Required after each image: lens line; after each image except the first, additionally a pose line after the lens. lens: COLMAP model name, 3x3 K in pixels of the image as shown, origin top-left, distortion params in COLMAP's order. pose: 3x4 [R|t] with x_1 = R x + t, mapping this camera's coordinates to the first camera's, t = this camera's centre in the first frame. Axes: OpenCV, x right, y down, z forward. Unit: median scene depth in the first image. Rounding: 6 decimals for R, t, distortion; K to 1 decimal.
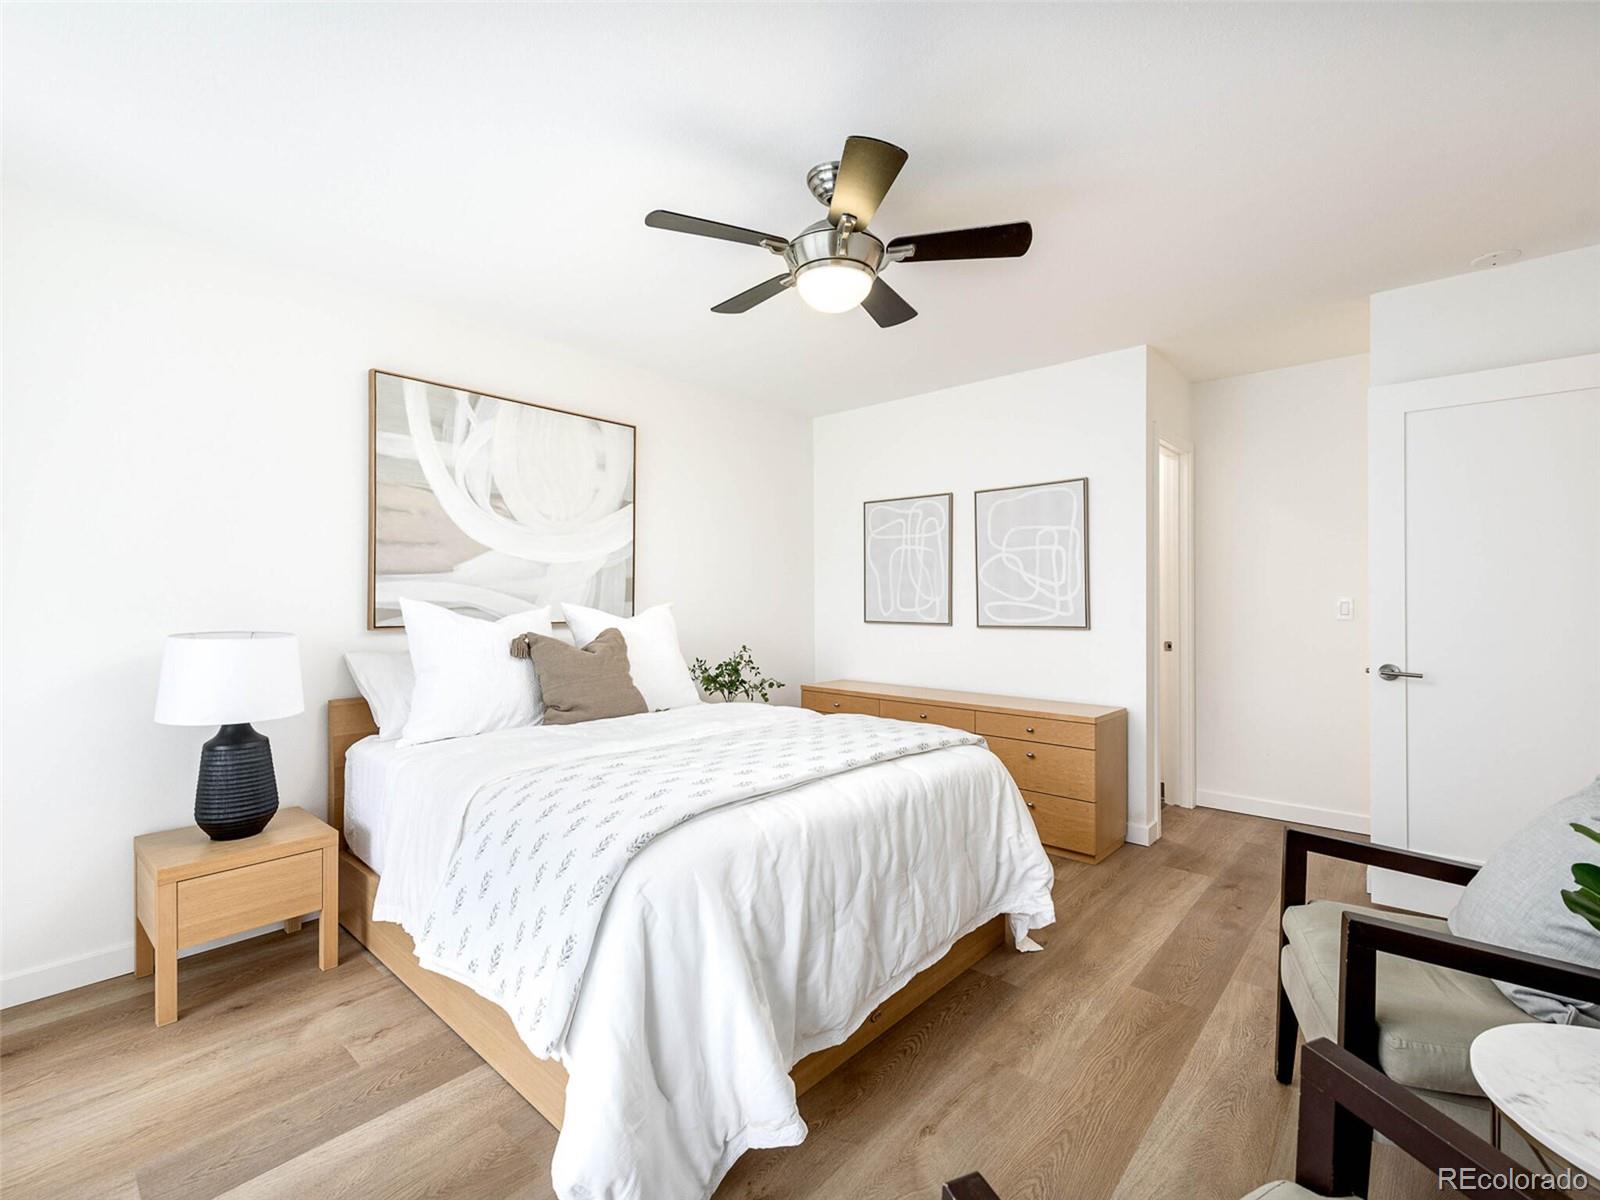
lens RADIAL K [[712.5, 0, 792.6], [0, 712.5, 596.5], [0, 0, 1]] dist [-0.001162, -0.001383]
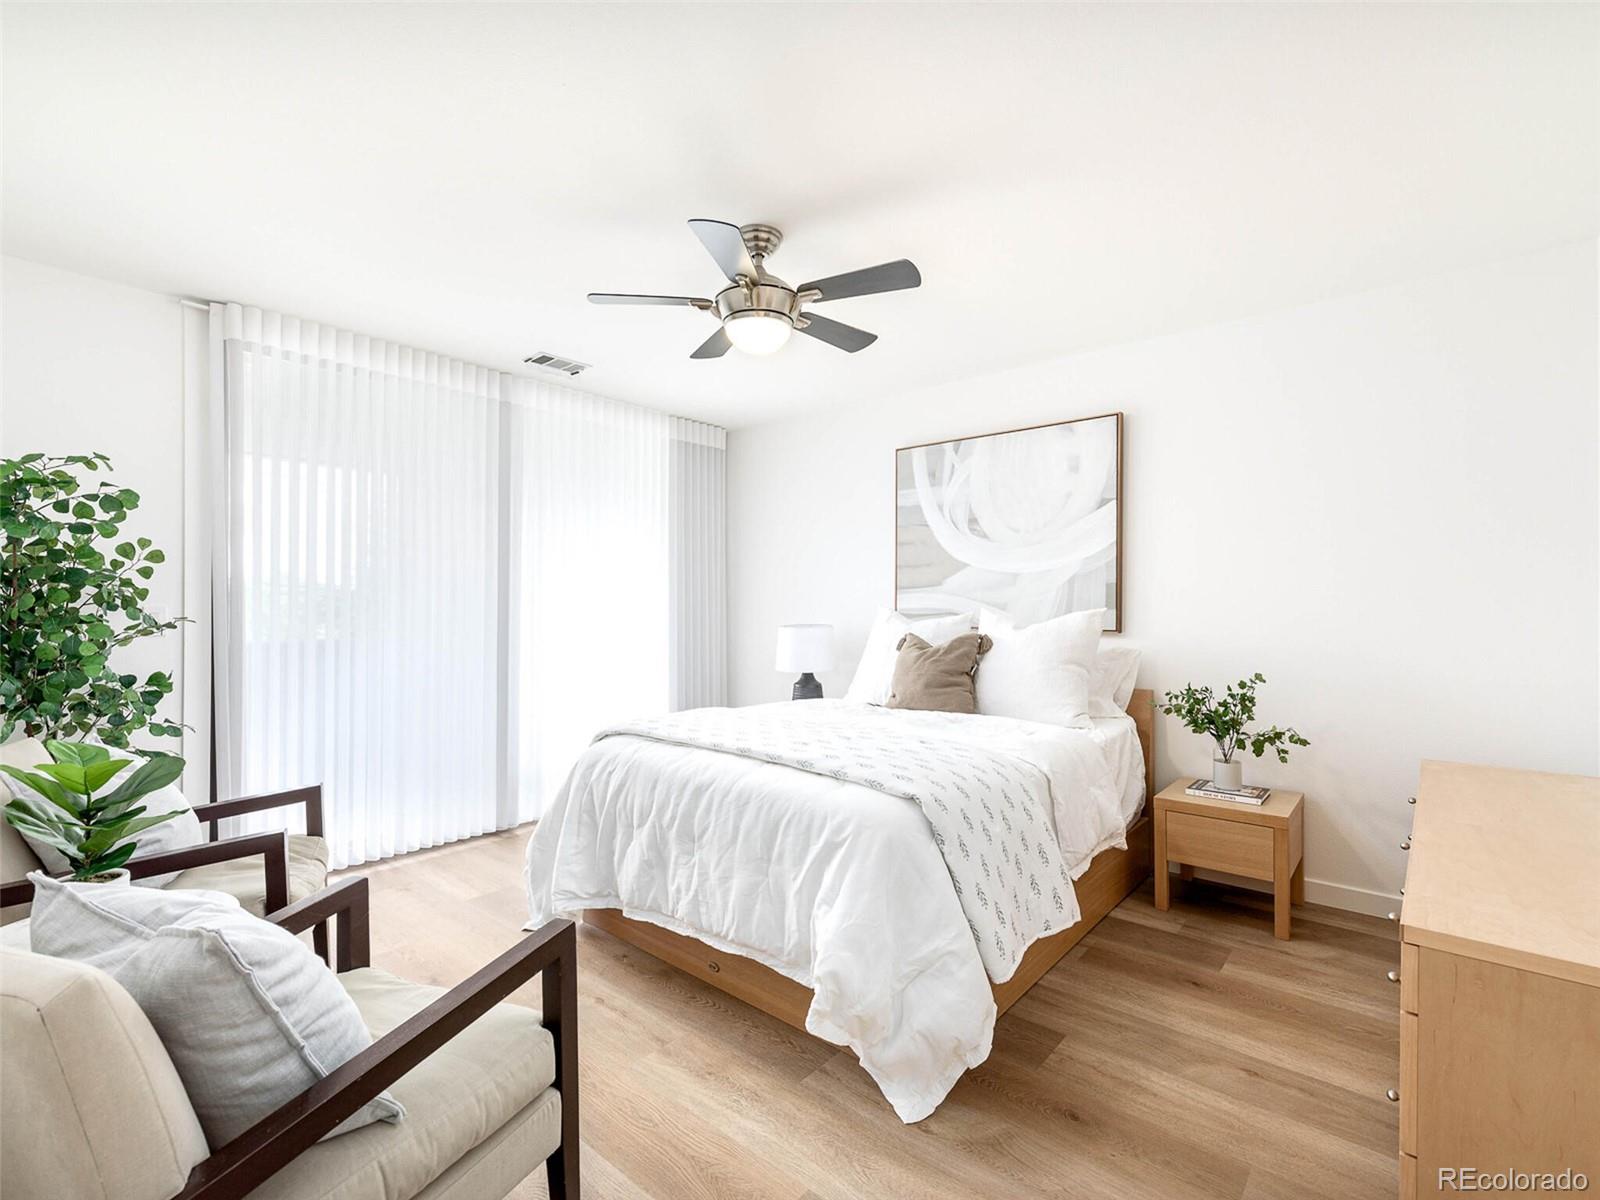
lens RADIAL K [[712.2, 0, 796.9], [0, 712.2, 607.8], [0, 0, 1]] dist [0.011864, -0.003279]
pose [[0.035333, 0.006153, -0.999357, 0.835256], [0.002174, 0.999978, 0.006234, -0.002226], [0.999373, -0.002393, 0.035319, 0.712707]]
